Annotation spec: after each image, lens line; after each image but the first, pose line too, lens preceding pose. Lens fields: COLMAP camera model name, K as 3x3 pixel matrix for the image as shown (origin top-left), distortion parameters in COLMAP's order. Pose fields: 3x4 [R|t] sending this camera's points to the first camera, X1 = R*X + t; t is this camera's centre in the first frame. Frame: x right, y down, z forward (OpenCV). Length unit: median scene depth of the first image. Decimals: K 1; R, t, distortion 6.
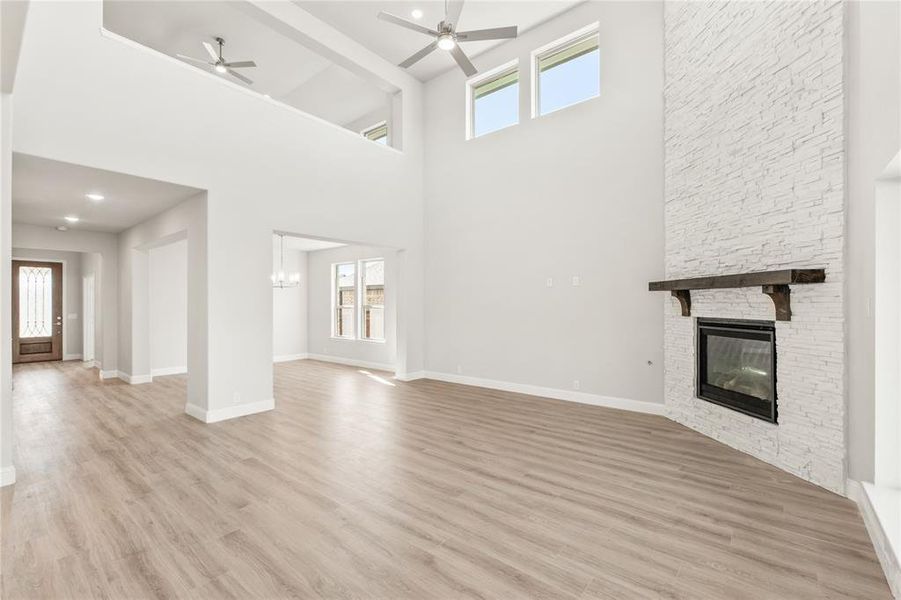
lens RADIAL K [[393.4, 0, 450.5], [0, 393.4, 300.0], [0, 0, 1]] dist [-0.002113, -0.000023]
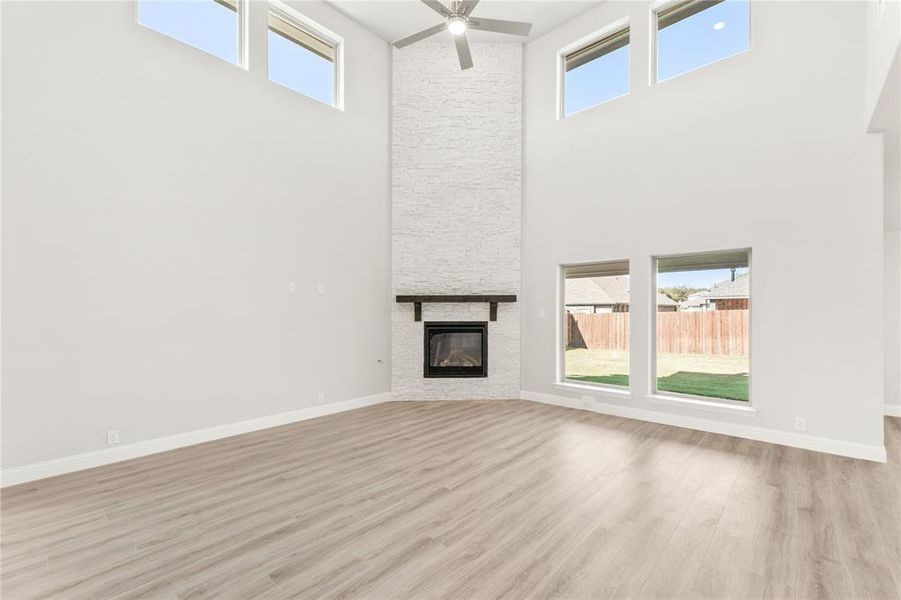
lens RADIAL K [[379.7, 0, 460.0], [0, 379.7, 306.2], [0, 0, 1]] dist [0.001265, 0.000019]
pose [[0.047171, 0.013934, 0.998790, -0.924807], [-0.006056, 0.999888, -0.013664, 0.007283], [-0.998868, -0.005404, 0.047250, 0.987874]]
